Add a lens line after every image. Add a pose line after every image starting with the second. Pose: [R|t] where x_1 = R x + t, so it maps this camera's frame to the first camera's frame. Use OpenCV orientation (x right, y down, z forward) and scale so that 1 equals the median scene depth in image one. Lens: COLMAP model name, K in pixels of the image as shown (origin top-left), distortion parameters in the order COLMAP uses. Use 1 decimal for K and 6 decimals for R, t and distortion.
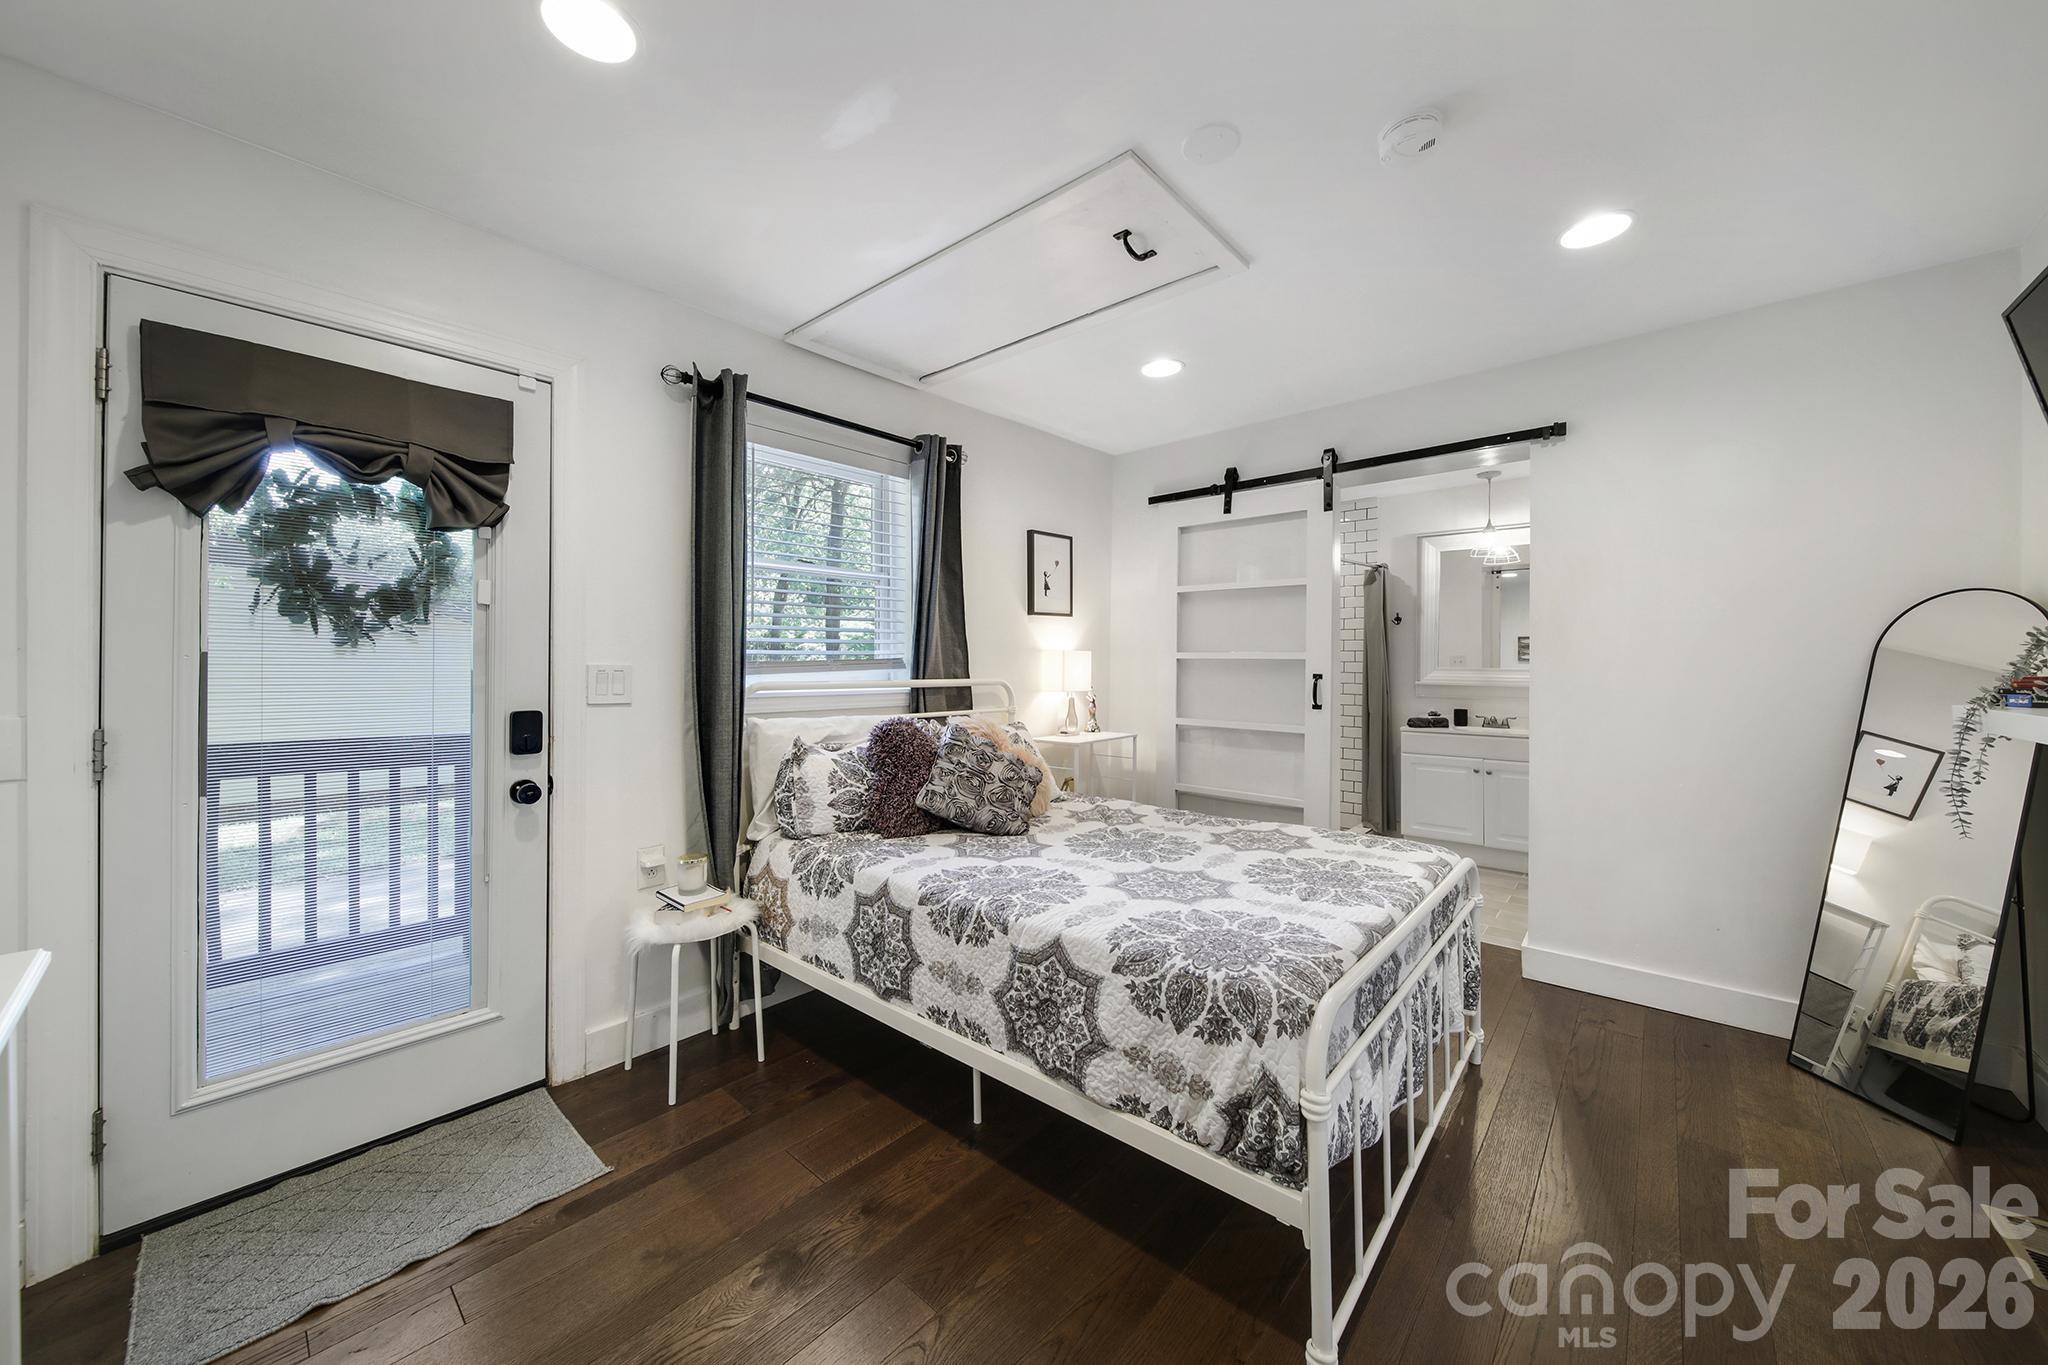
lens RADIAL K [[728.8, 0, 1023.1], [0, 728.8, 666.4], [0, 0, 1]] dist [-0.008126, -0.000220]
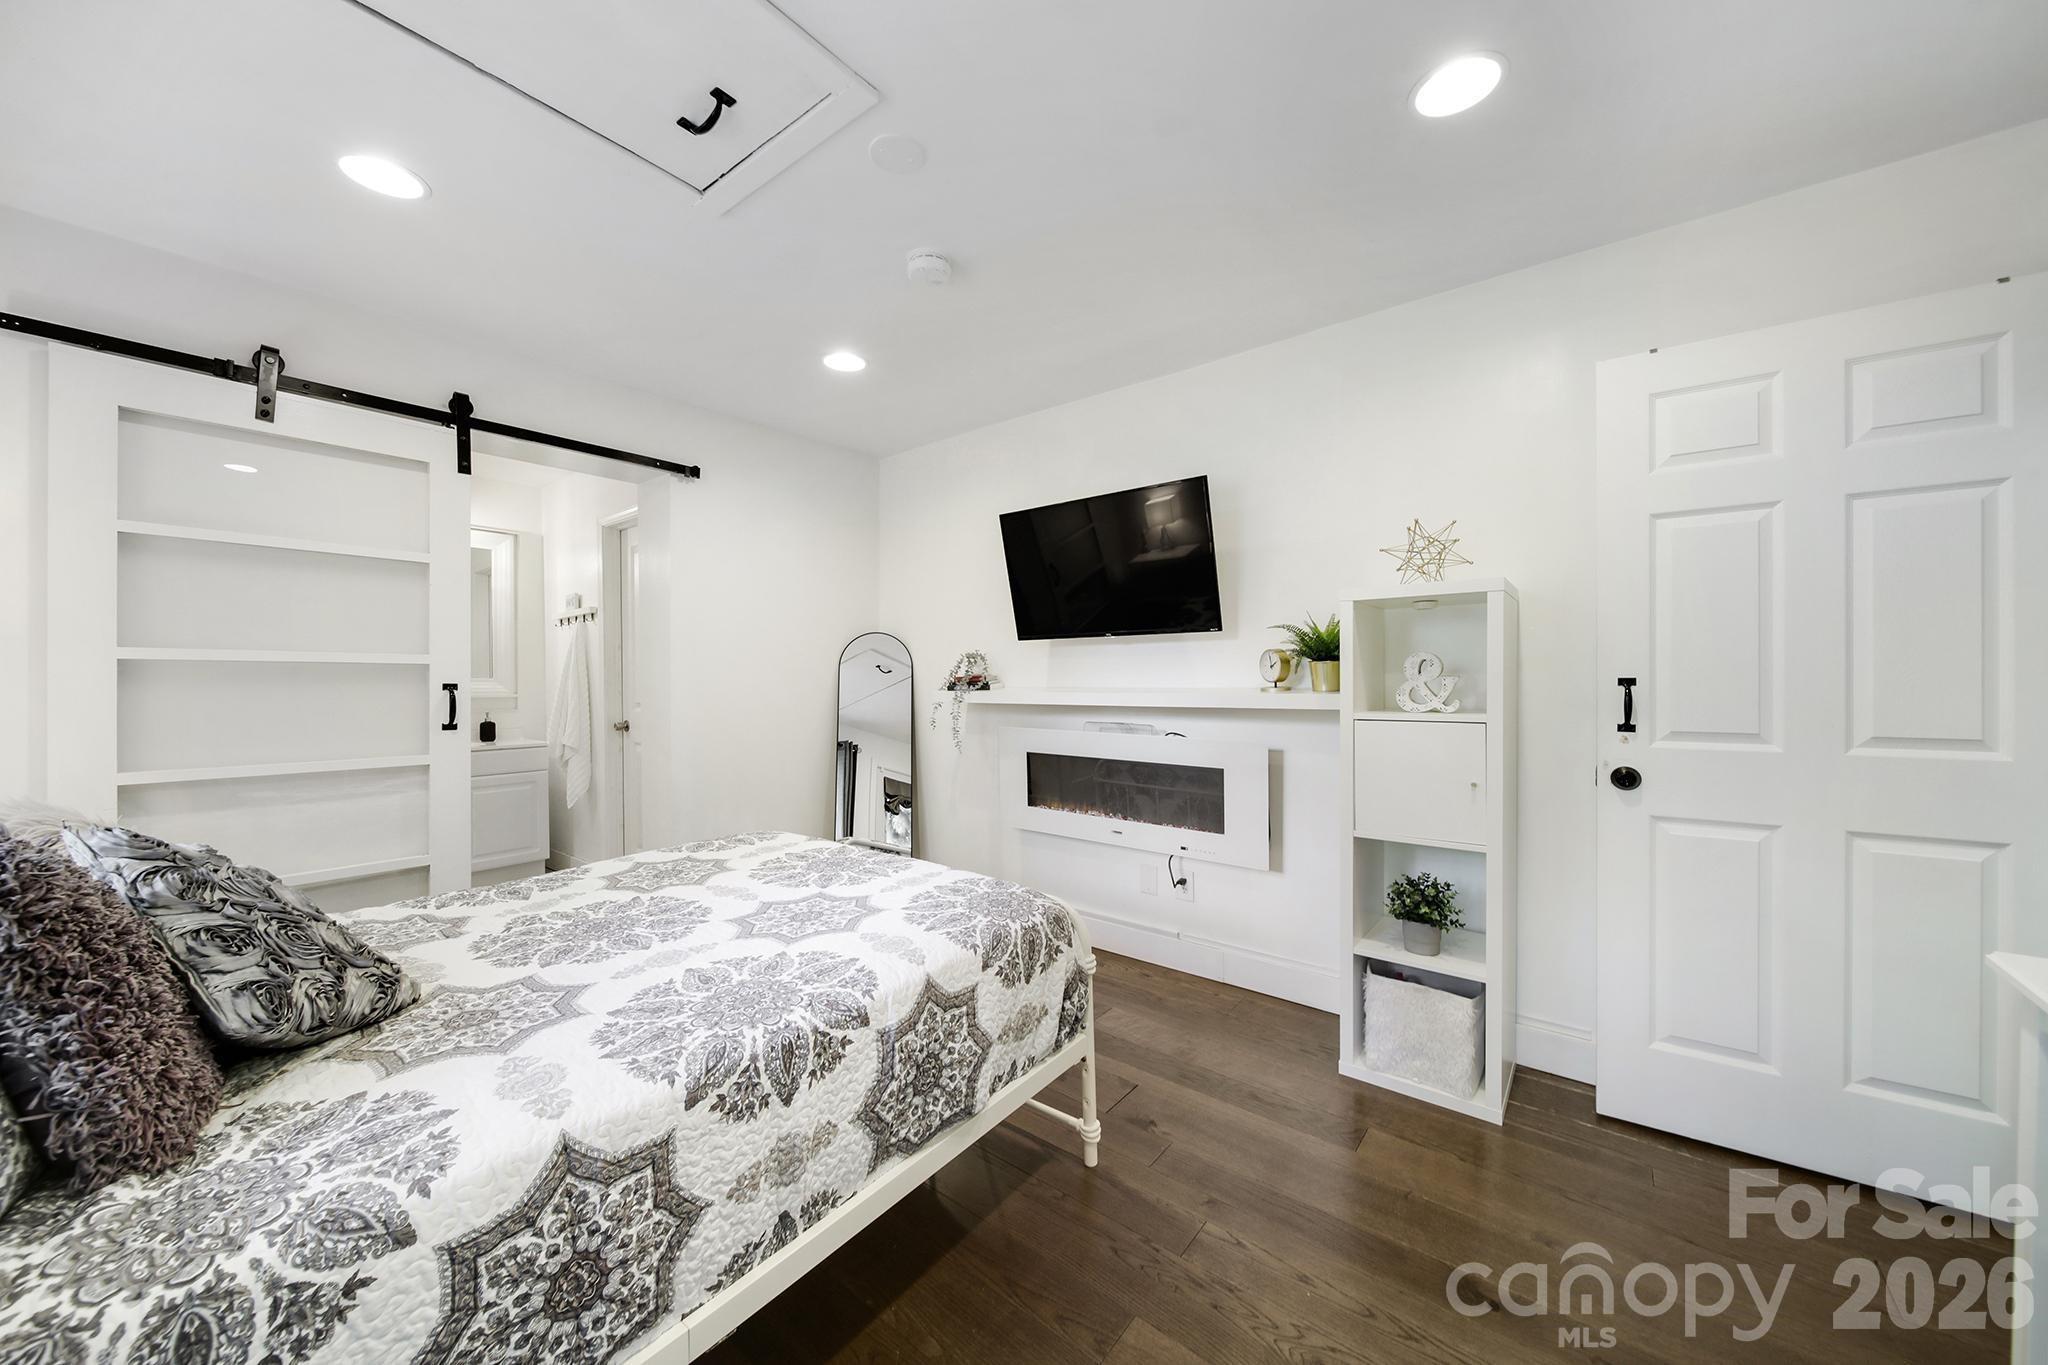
lens RADIAL K [[728.8, 0, 1024.1], [0, 728.8, 681.5], [0, 0, 1]] dist [-0.008126, -0.000220]
pose [[-0.060490, -0.006885, 0.998145, -0.738668], [0.004865, 0.999962, 0.007193, 0.011369], [-0.998157, 0.005291, -0.060454, 0.842314]]
